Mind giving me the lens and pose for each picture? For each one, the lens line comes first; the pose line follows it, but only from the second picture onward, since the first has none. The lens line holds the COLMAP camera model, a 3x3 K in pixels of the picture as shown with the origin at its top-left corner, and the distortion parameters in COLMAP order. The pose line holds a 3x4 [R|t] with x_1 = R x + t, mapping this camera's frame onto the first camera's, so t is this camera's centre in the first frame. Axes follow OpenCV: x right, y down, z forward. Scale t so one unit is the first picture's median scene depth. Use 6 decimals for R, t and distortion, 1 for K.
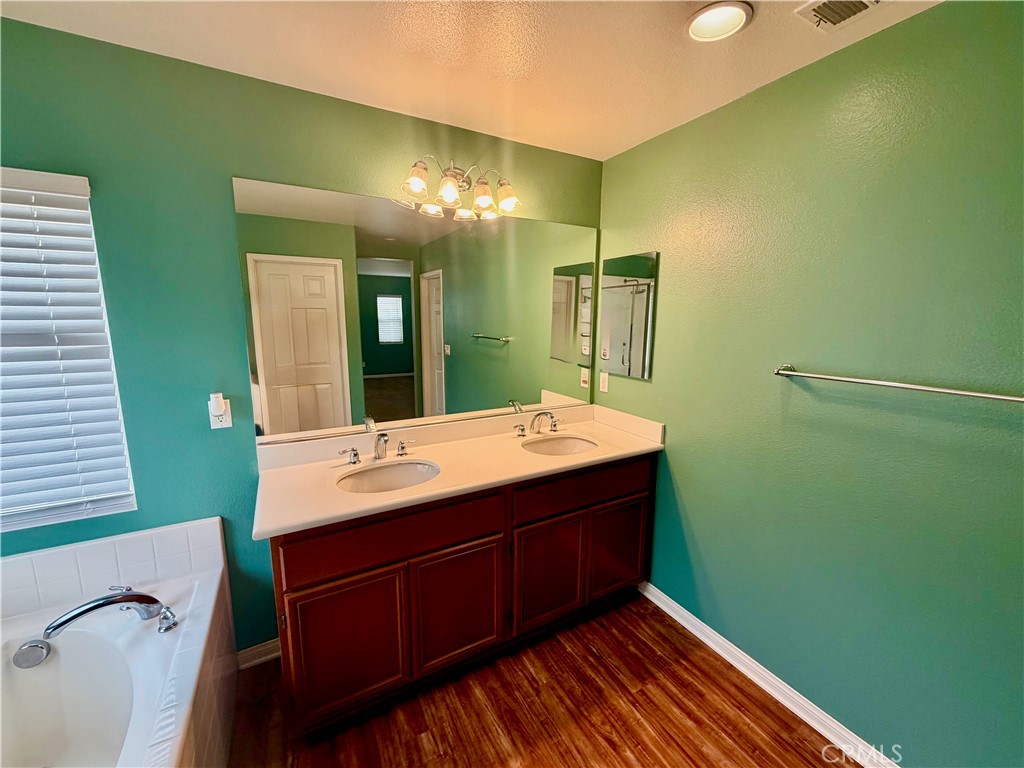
lens RADIAL K [[402.4, 0, 512.0], [0, 402.4, 384.0], [0, 0, 1]] dist [0.000757, -0.000026]
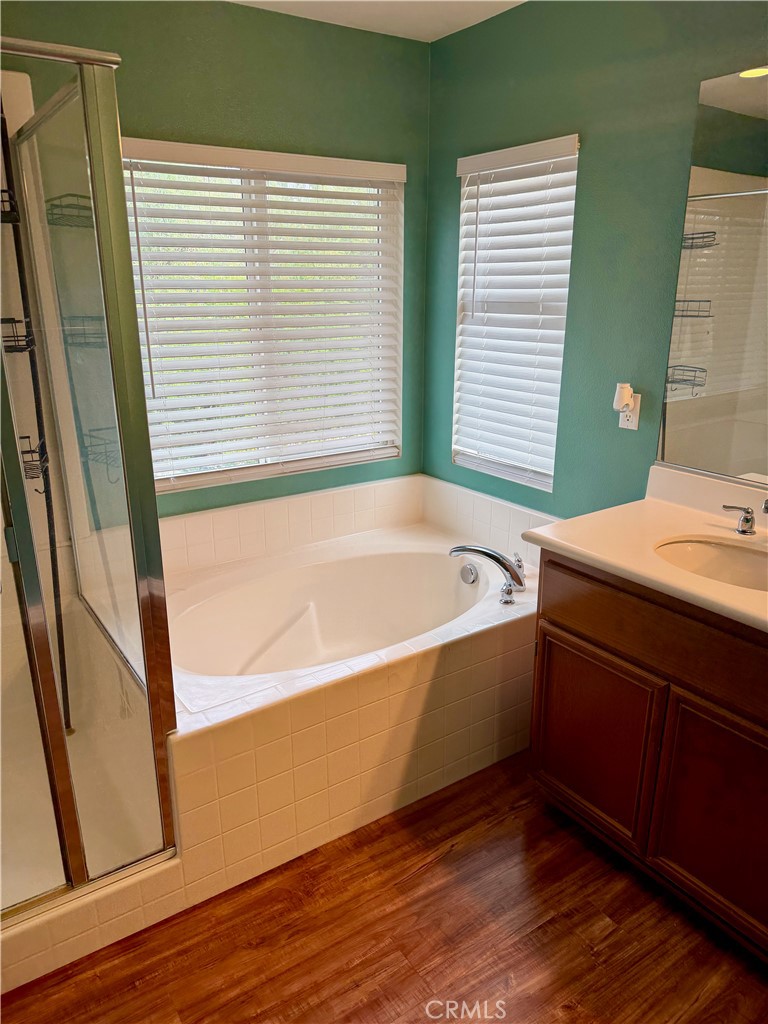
lens RADIAL K [[712.6, 0, 384.0], [0, 712.6, 512.0], [0, 0, 1]] dist [0.002376, 0.000889]
pose [[0.108453, 0.296661, -0.948805, 0.666796], [-0.155712, 0.947723, 0.278524, -0.056699], [0.981831, 0.117533, 0.148977, 0.362943]]
